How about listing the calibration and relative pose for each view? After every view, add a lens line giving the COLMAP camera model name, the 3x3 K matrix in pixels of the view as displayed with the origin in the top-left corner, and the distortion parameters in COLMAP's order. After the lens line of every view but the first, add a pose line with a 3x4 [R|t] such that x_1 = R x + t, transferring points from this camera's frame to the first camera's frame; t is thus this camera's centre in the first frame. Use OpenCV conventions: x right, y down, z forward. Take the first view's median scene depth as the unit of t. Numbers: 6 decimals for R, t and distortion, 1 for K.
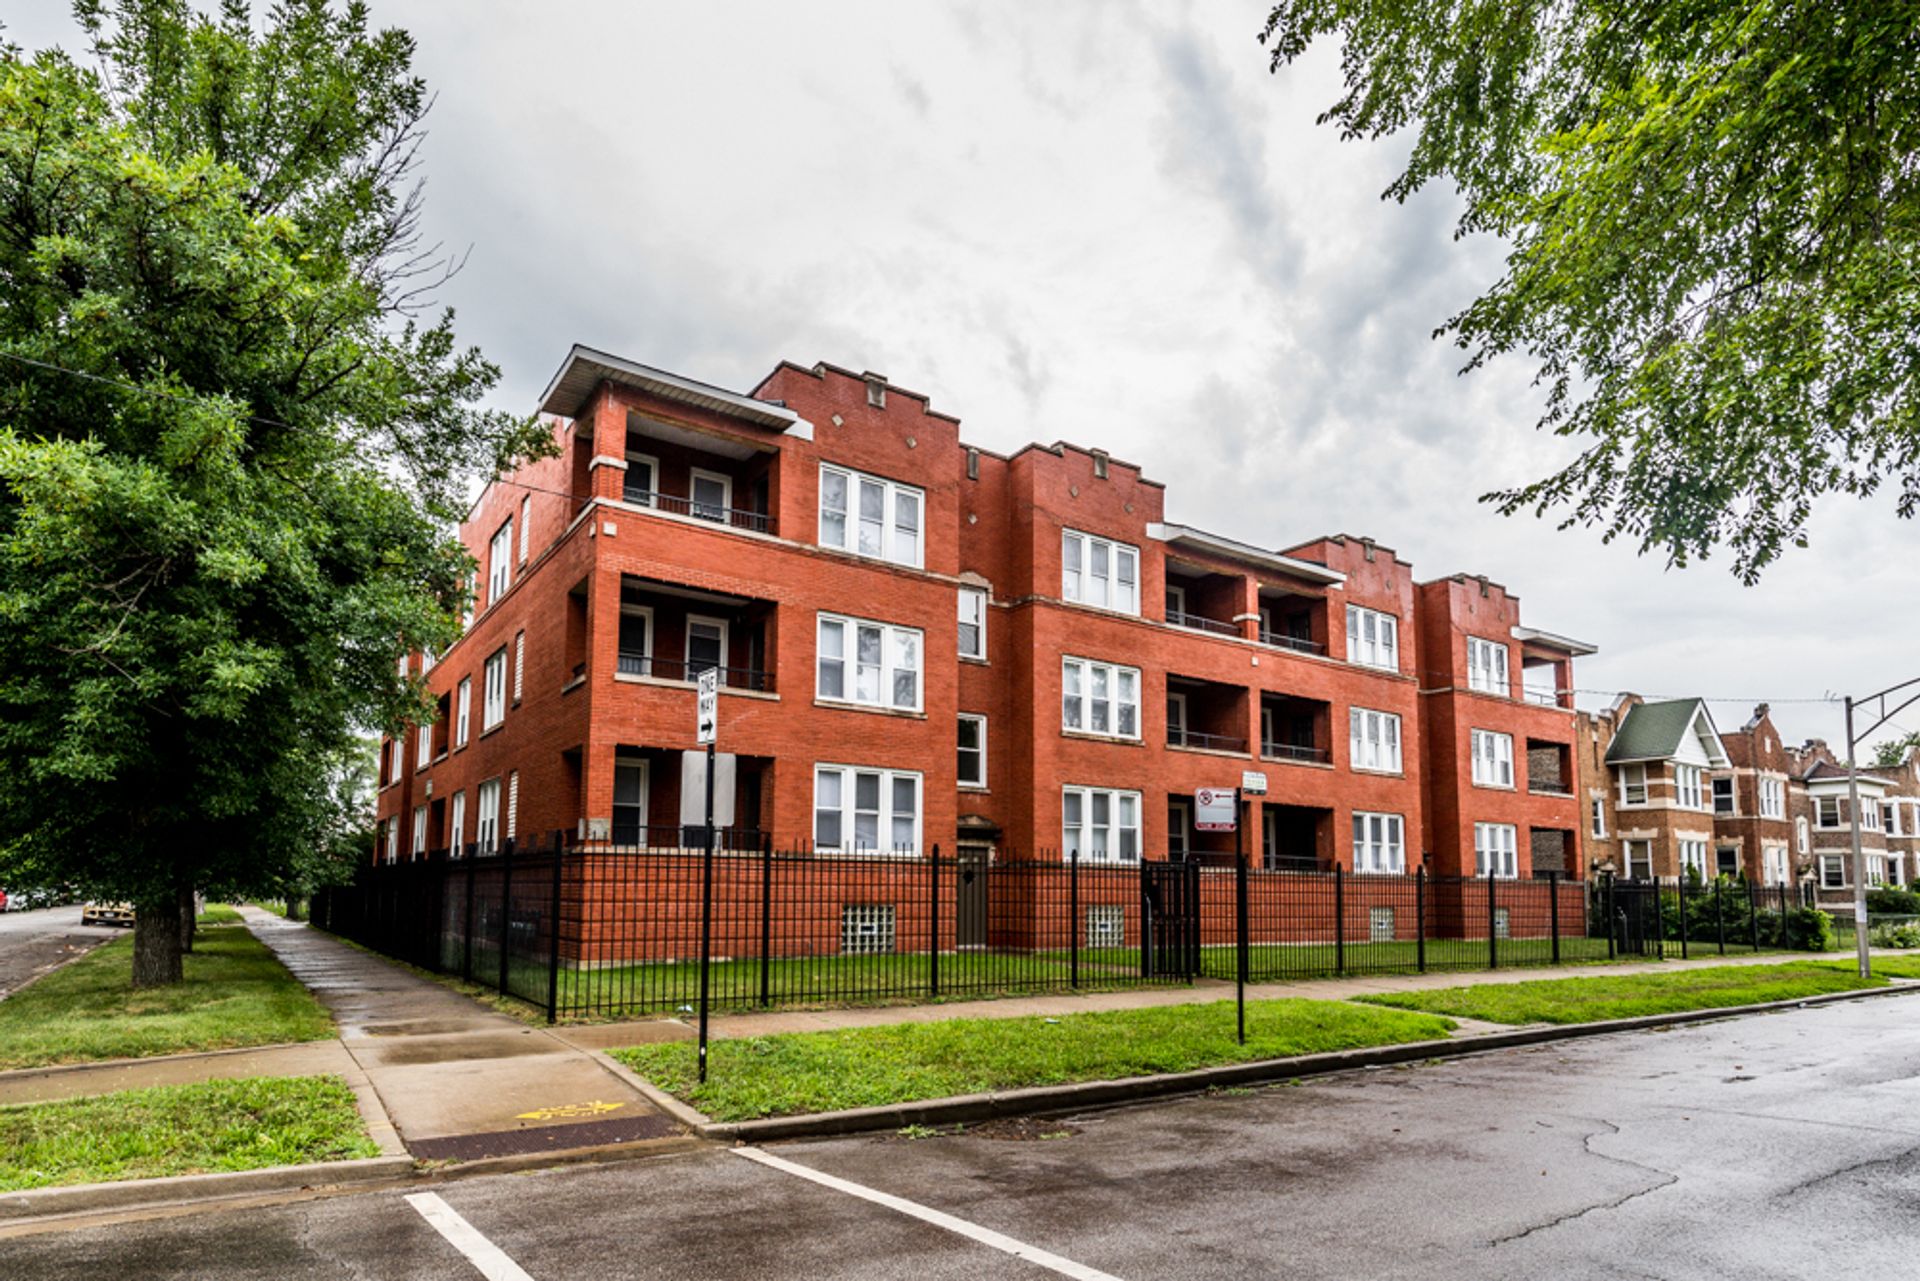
lens RADIAL K [[1070.5, 0, 957.1], [0, 1070.5, 636.7], [0, 0, 1]] dist [0.035008, 0.000262]
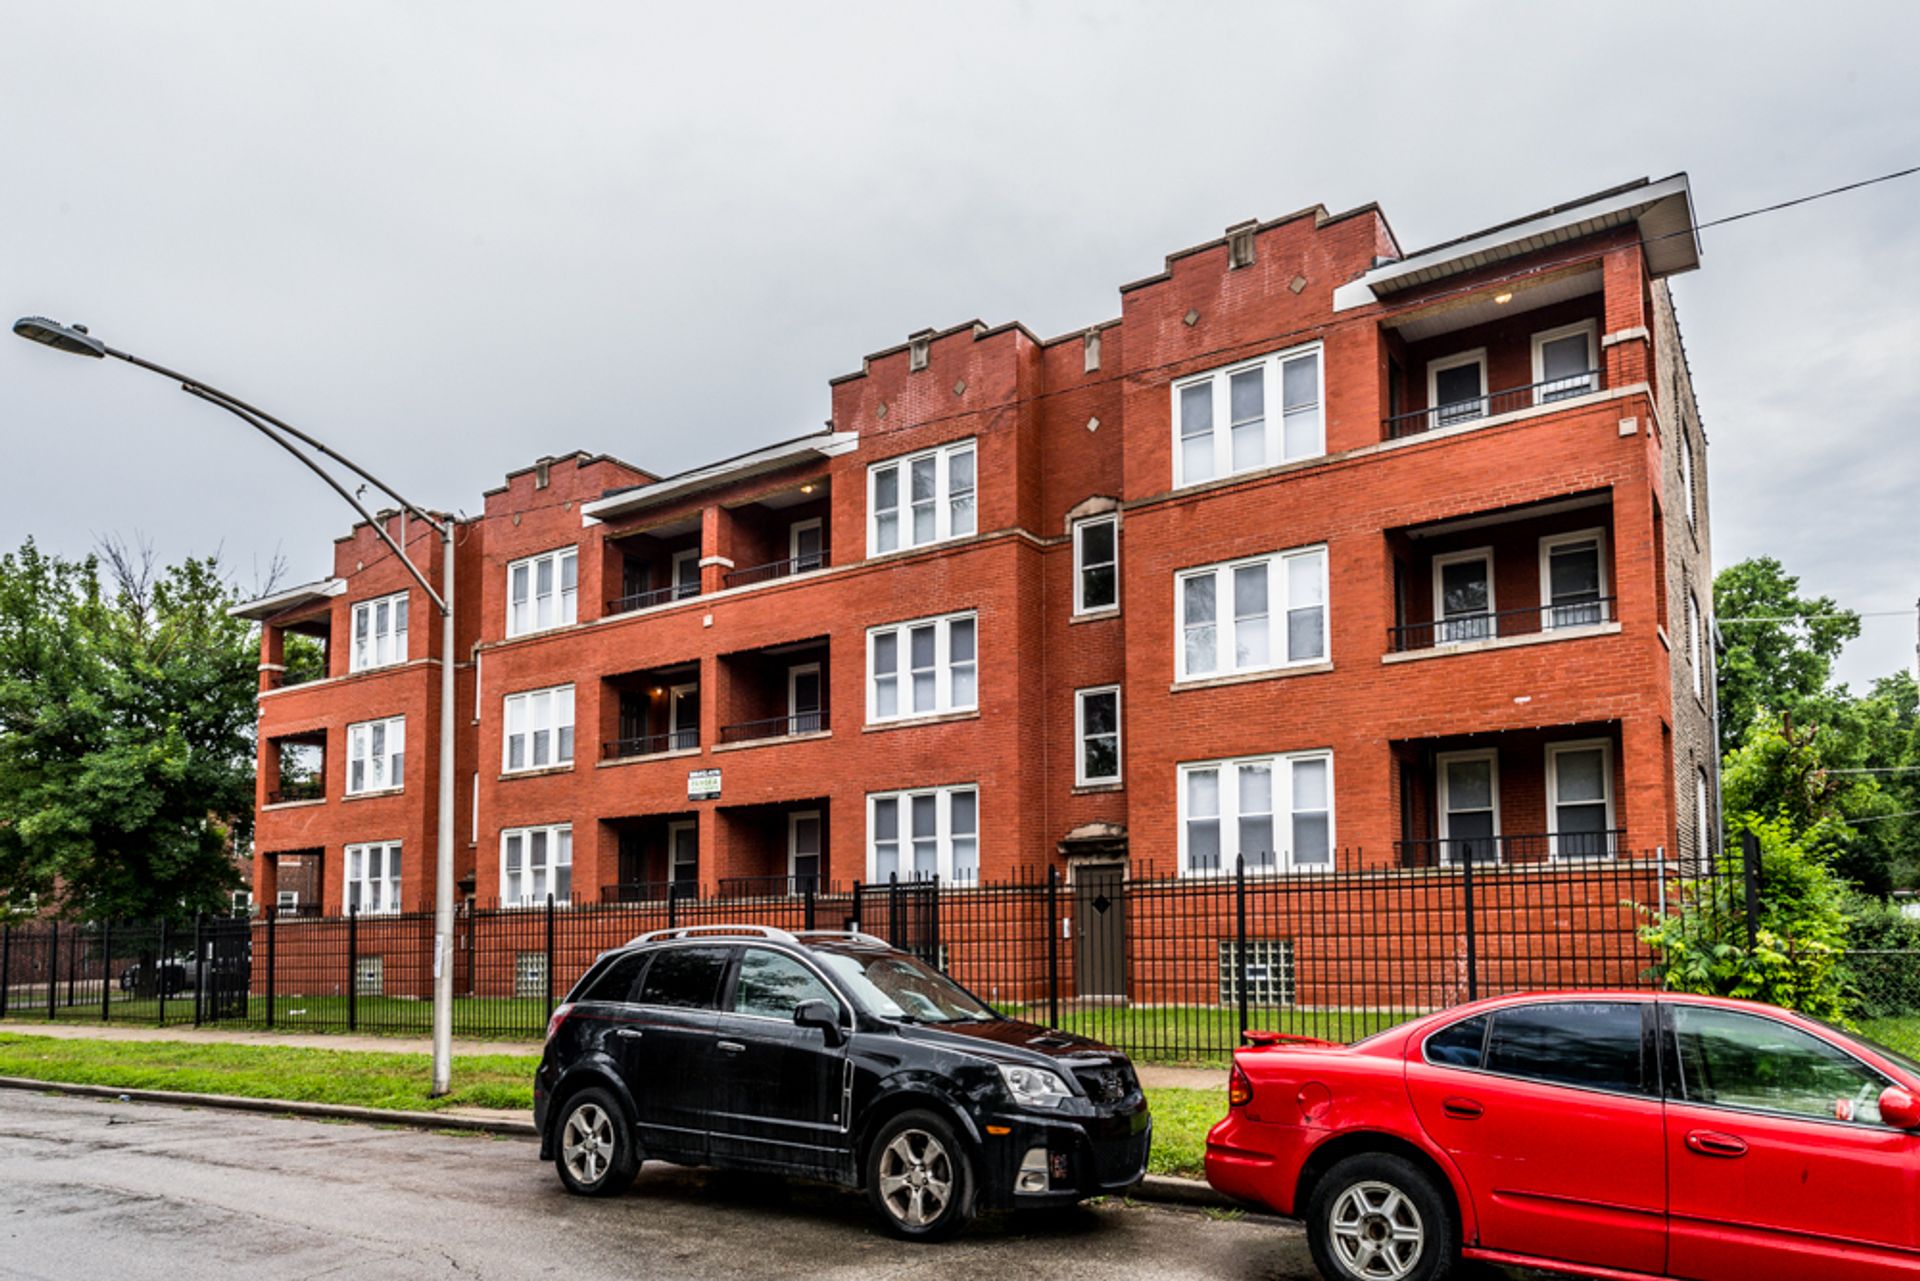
lens RADIAL K [[1313.7, 0, 965.8], [0, 1313.7, 654.8], [0, 0, 1]] dist [0.028567, -0.008656]
pose [[0.331786, -0.211575, -0.919323, 1.203710], [0.244954, 0.960420, -0.132628, 0.216256], [0.910997, -0.181188, 0.370480, 0.845288]]
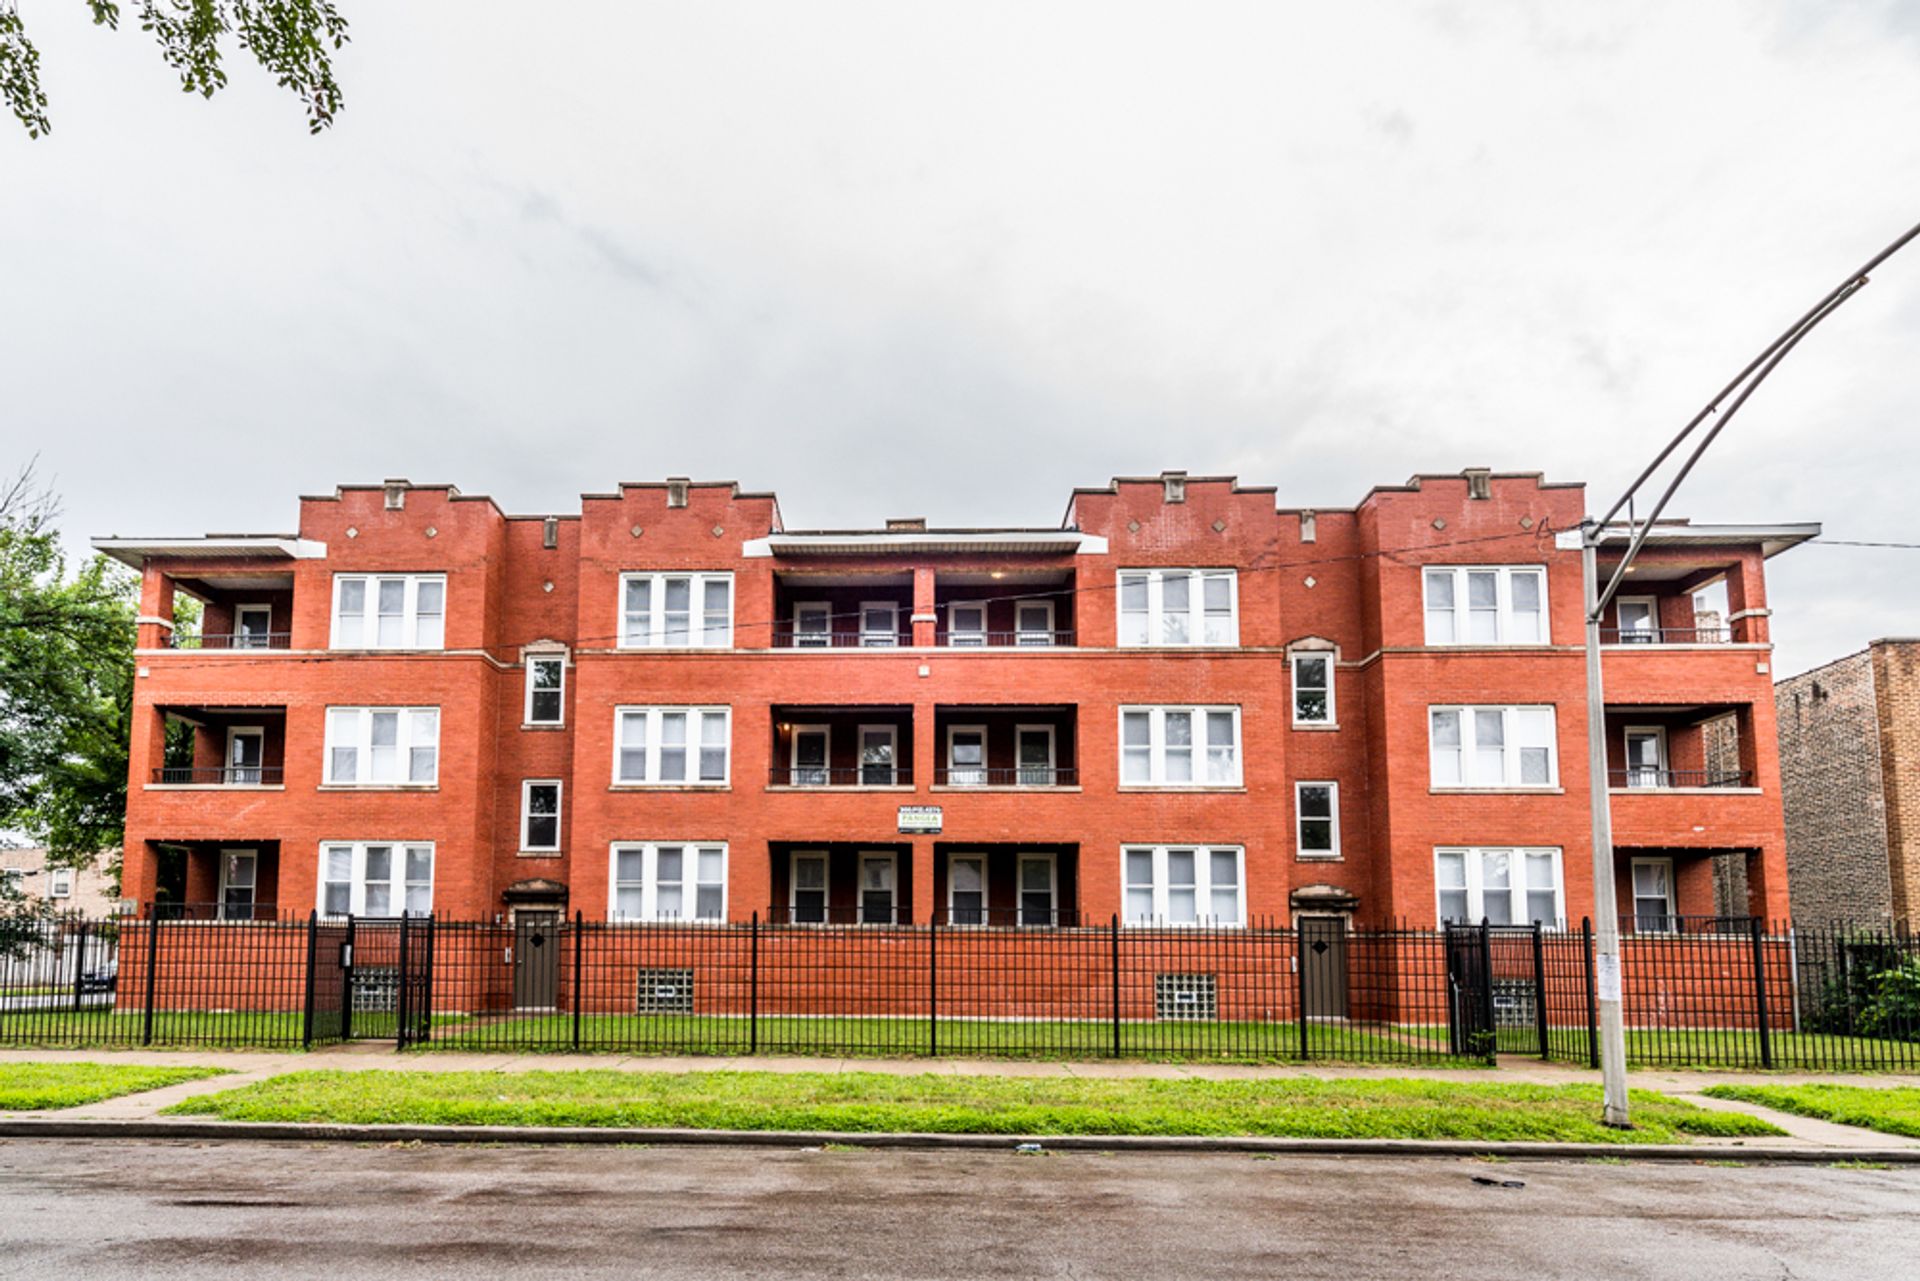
lens RADIAL K [[876.9, 0, 934.3], [0, 876.9, 791.2], [0, 0, 1]] dist [0.009492, -0.000368]
pose [[0.787423, -0.120046, -0.604610, 0.692116], [0.142555, 0.989727, -0.010854, 0.124090], [0.599702, -0.077644, 0.796448, 0.485612]]
